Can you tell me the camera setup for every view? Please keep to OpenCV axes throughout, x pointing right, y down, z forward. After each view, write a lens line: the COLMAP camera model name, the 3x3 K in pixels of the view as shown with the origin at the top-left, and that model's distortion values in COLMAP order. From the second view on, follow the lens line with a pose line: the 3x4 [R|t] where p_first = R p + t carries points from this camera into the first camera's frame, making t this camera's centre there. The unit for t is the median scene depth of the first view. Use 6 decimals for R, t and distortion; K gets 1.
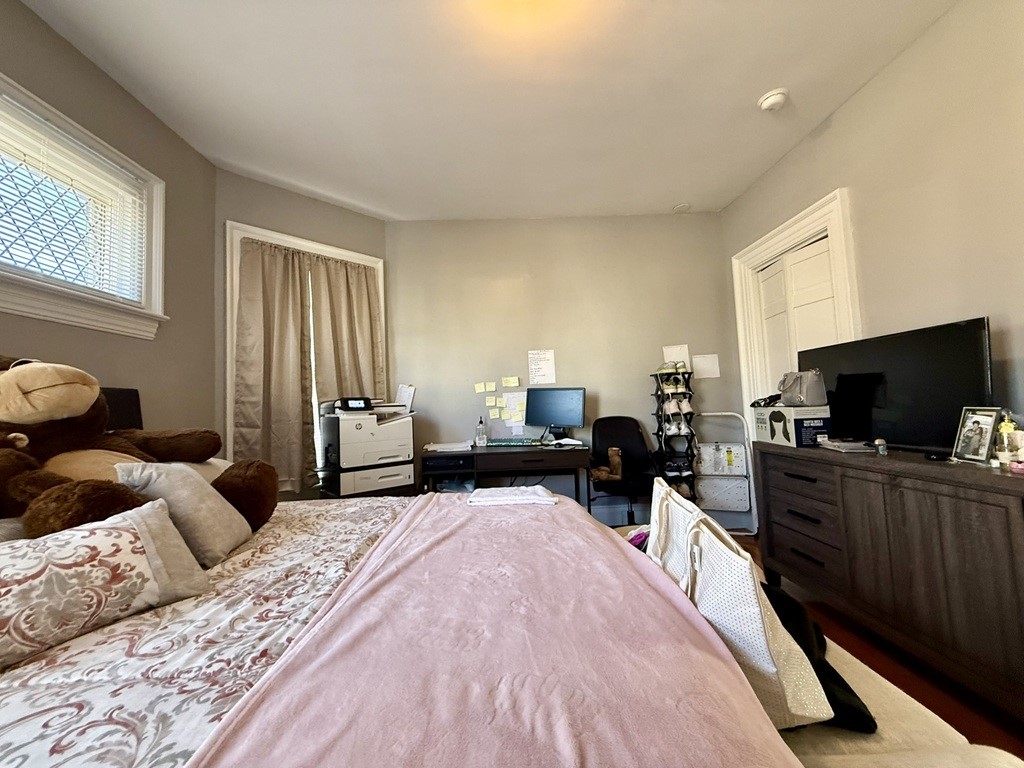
lens RADIAL K [[408.2, 0, 508.5], [0, 408.2, 382.3], [0, 0, 1]] dist [0.000673, 0.000139]
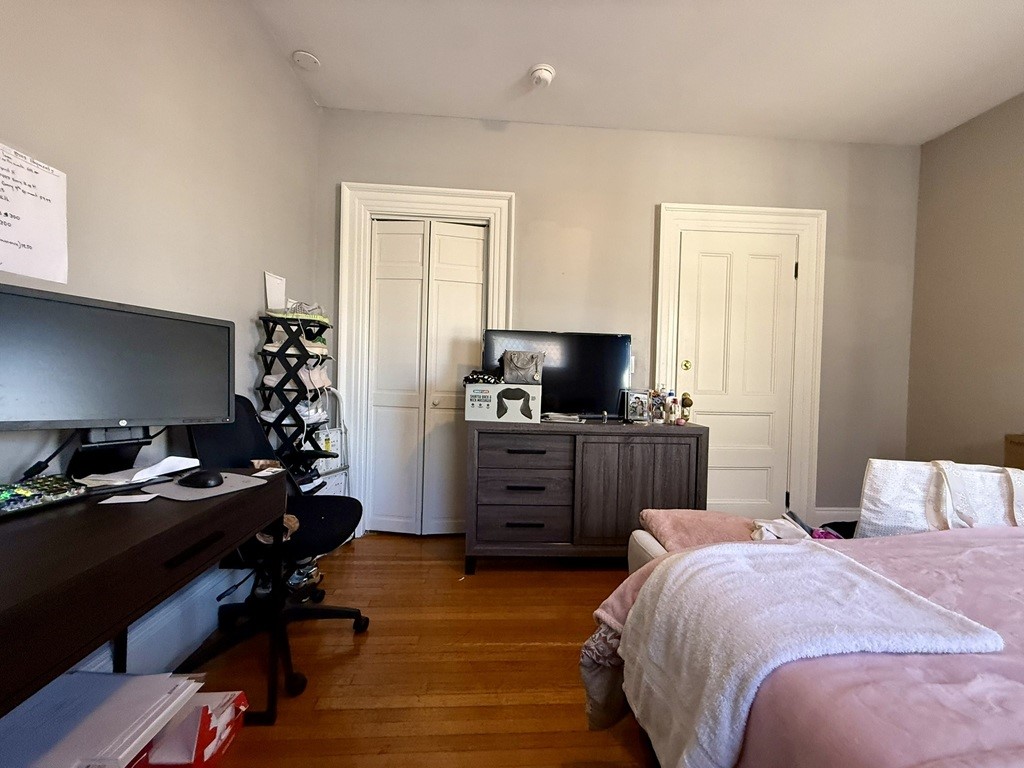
lens RADIAL K [[408.2, 0, 514.3], [0, 408.2, 384.4], [0, 0, 1]] dist [0.000673, 0.000139]
pose [[-0.044805, 0.021158, 0.998772, -0.316823], [-0.087416, 0.995858, -0.025018, 0.083989], [-0.995164, -0.088429, -0.042770, 1.028246]]
